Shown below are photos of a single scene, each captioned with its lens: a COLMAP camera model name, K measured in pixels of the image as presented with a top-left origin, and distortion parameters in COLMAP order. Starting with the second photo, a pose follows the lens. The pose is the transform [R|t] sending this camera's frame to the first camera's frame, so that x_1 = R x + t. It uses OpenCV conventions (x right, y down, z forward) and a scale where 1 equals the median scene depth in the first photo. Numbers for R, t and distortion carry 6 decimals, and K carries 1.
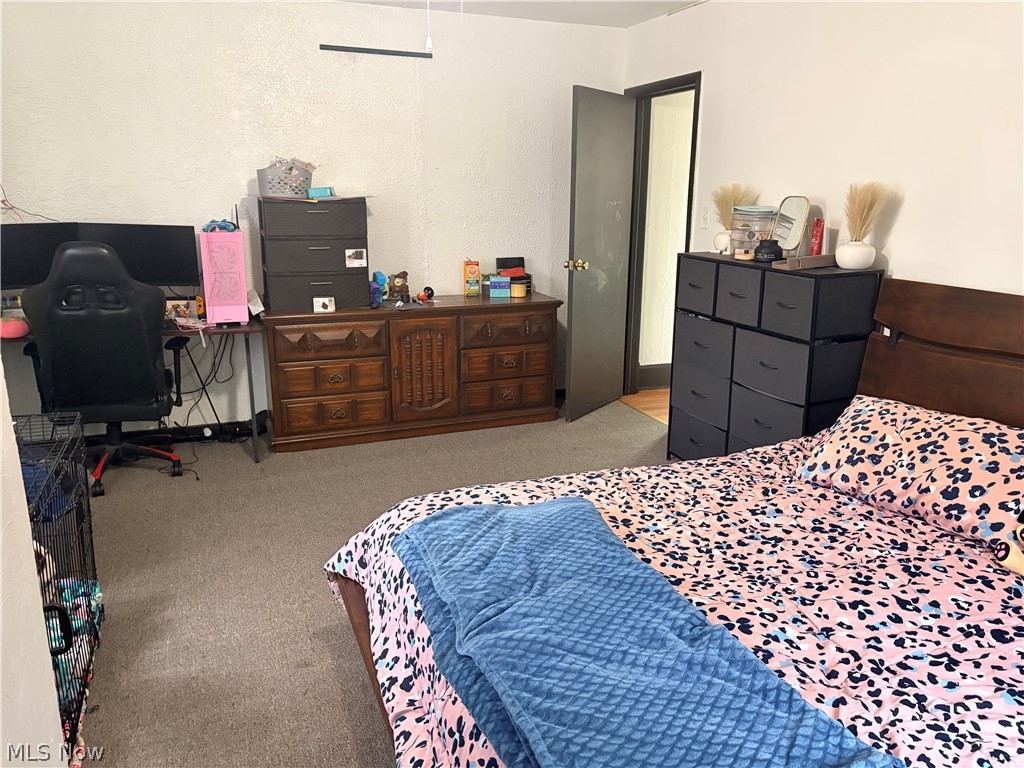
lens RADIAL K [[771.9, 0, 512.0], [0, 771.9, 384.0], [0, 0, 1]] dist [-0.002846, -0.002231]
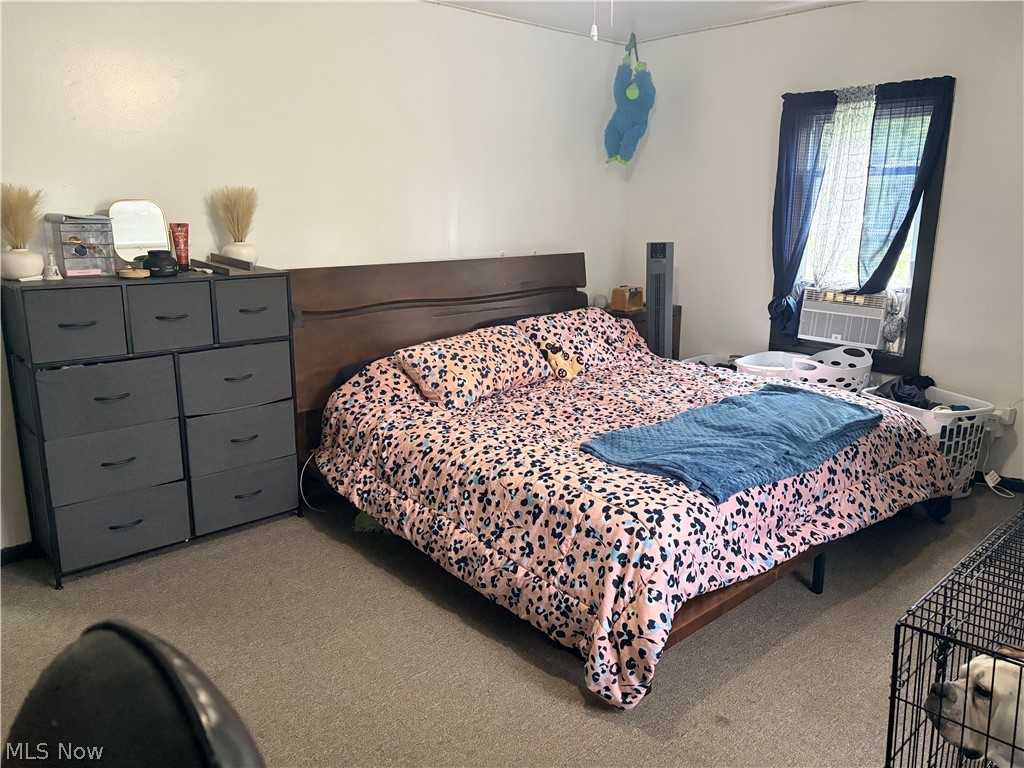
lens RADIAL K [[771.9, 0, 512.0], [0, 771.9, 384.0], [0, 0, 1]] dist [-0.002846, -0.002231]
pose [[-0.354731, -0.227931, 0.906760, -0.887009], [0.225865, 0.920214, 0.319673, -0.331758], [-0.907277, 0.318203, -0.274947, 1.294103]]
